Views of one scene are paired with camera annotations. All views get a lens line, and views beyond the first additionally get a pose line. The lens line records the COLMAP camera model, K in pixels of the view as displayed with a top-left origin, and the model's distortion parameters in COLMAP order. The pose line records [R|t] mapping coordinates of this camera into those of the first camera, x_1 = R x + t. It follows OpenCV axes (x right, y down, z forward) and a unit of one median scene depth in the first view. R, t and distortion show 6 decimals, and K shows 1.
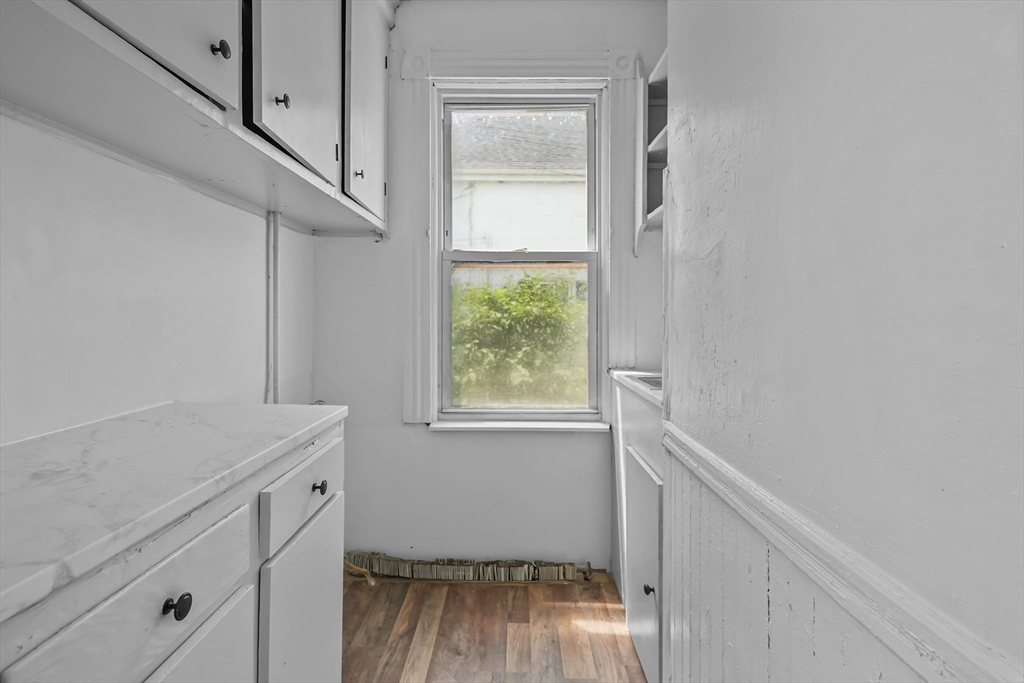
lens RADIAL K [[505.9, 0, 514.8], [0, 505.9, 317.6], [0, 0, 1]] dist [-0.003008, 0.000485]
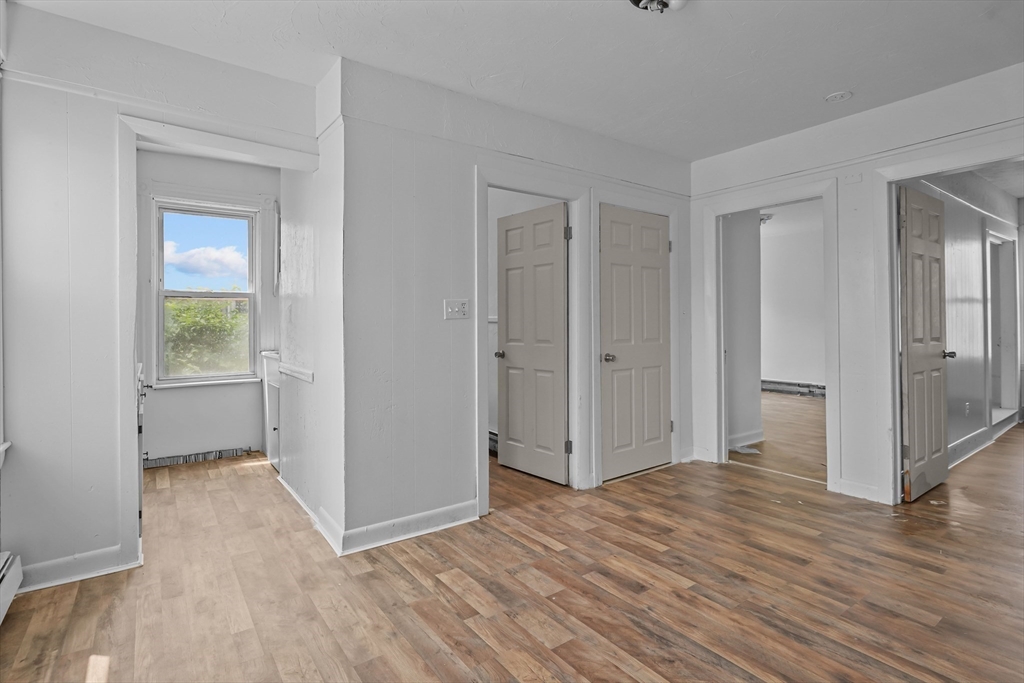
lens RADIAL K [[499.8, 0, 518.0], [0, 499.8, 322.9], [0, 0, 1]] dist [-0.006030, 0.001293]
pose [[0.800940, -0.001869, 0.598742, -0.181977], [0.005014, 0.999981, -0.003585, -0.003364], [-0.598723, 0.005874, 0.800934, -1.199505]]
